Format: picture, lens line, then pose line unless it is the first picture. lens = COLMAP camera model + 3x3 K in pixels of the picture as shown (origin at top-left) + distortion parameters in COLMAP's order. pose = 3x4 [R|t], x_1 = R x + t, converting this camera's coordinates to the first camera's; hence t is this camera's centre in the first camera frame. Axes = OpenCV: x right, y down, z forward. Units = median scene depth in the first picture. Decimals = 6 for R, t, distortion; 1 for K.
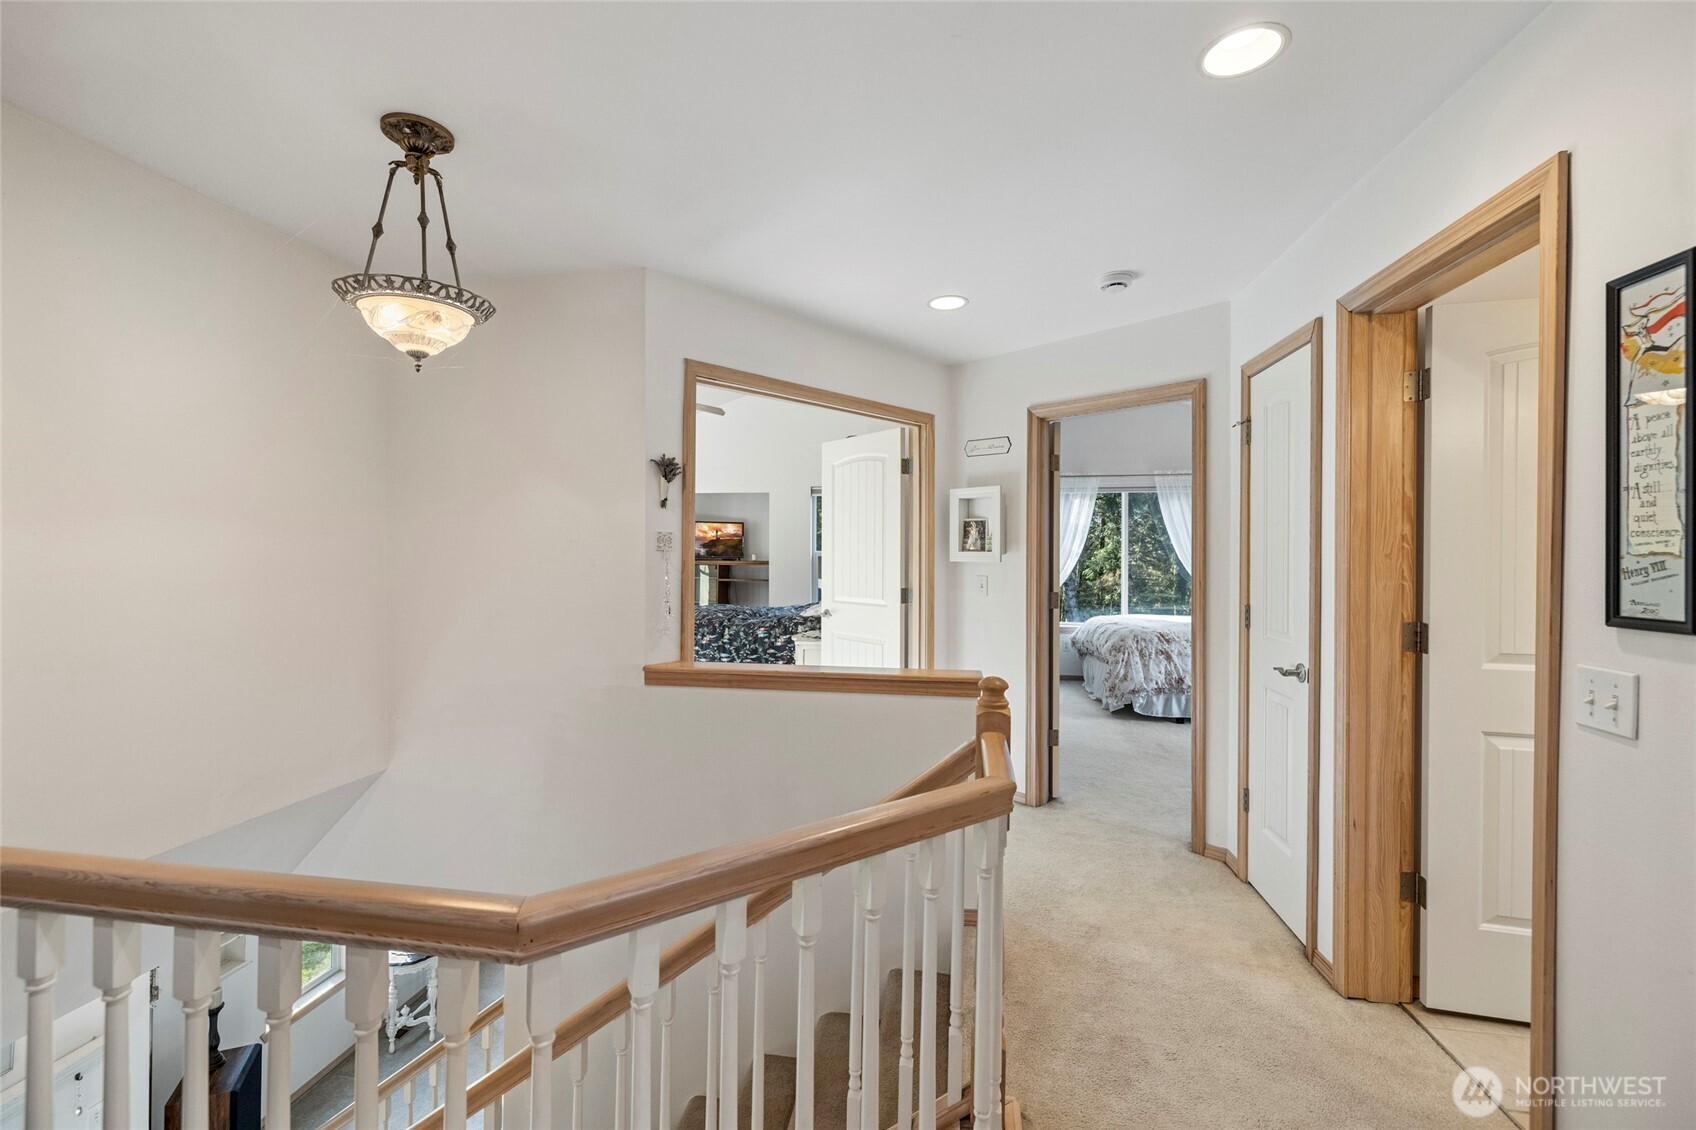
lens RADIAL K [[710.3, 0, 844.1], [0, 710.3, 554.5], [0, 0, 1]] dist [-0.004937, 0.001475]
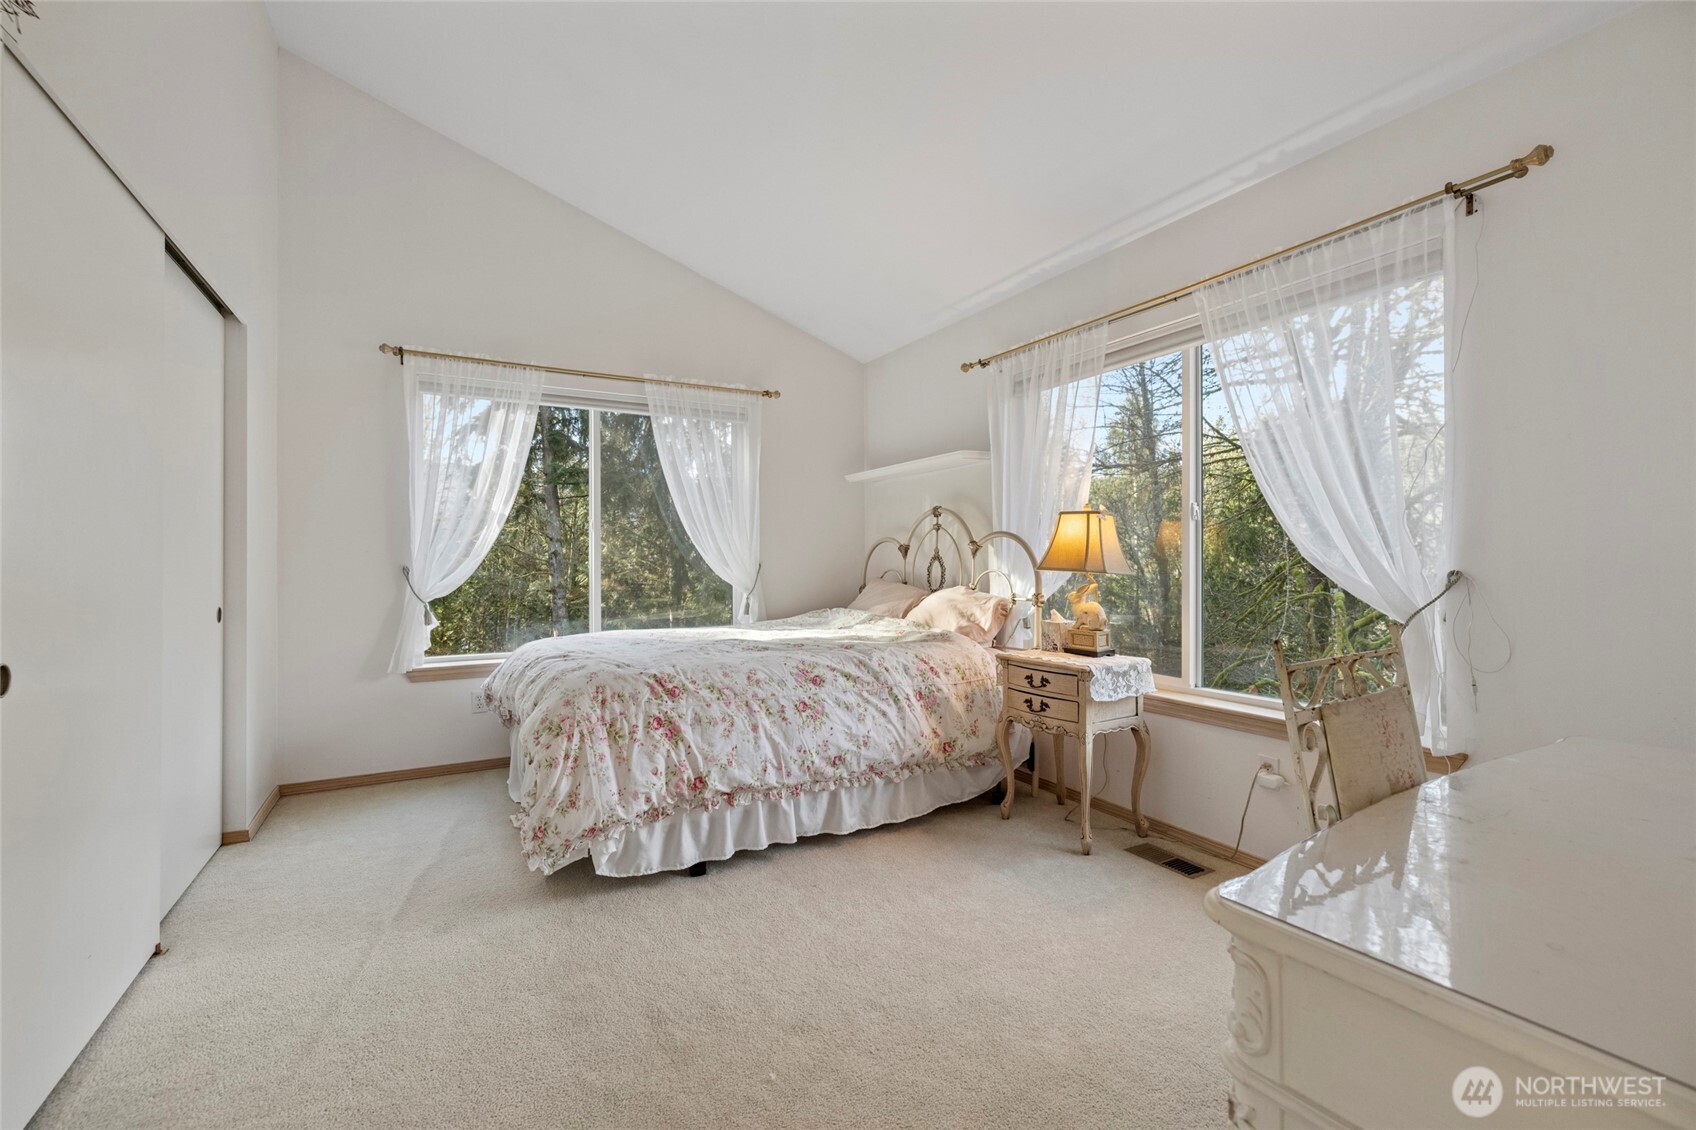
lens RADIAL K [[710.3, 0, 849.2], [0, 710.3, 562.9], [0, 0, 1]] dist [-0.004937, 0.001475]
pose [[0.774887, -0.002645, 0.632094, 0.225769], [0.002459, 0.999996, 0.001169, 0.034428], [-0.632095, 0.000649, 0.774891, 0.505024]]
